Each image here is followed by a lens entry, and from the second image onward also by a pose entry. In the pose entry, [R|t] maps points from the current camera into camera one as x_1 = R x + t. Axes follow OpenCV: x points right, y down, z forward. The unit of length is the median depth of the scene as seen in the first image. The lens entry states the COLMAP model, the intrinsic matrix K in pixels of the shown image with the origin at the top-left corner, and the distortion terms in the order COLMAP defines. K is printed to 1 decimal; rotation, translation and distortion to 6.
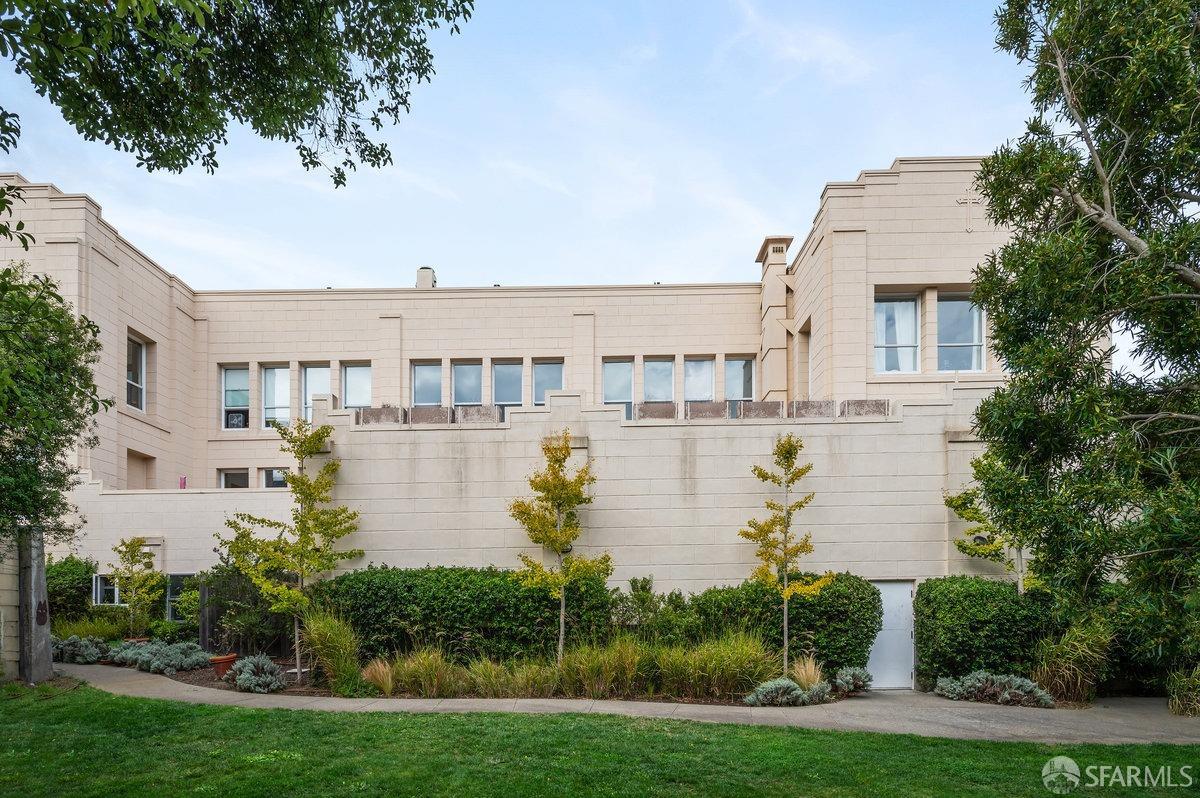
lens RADIAL K [[622.1, 0, 598.5], [0, 622.1, 594.9], [0, 0, 1]] dist [0.002242, 0.000428]
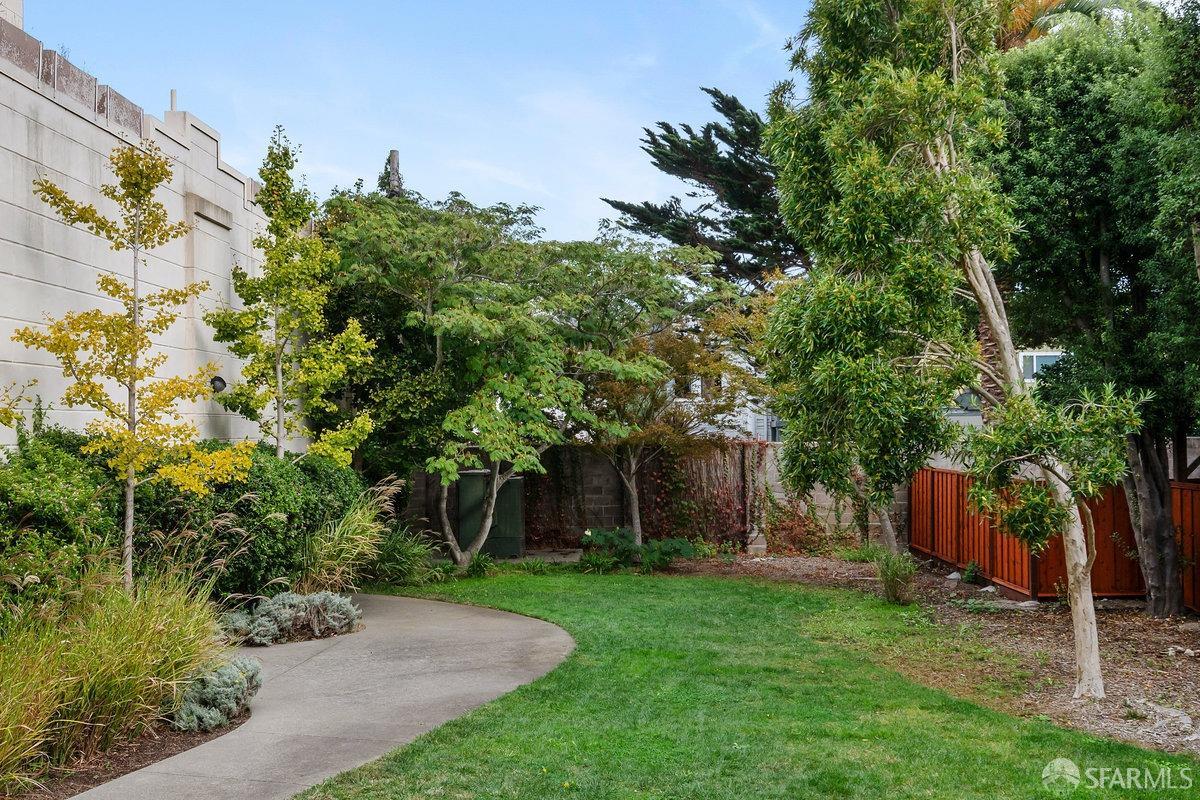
lens RADIAL K [[1258.1, 0, 600.0], [0, 1258.1, 400.0], [0, 0, 1]] dist [-0.000651, 0.001661]
pose [[0.035736, 0.035785, 0.998720, -0.566614], [-0.004049, 0.999356, -0.035663, -0.027146], [-0.999353, -0.002769, 0.035858, 0.566087]]
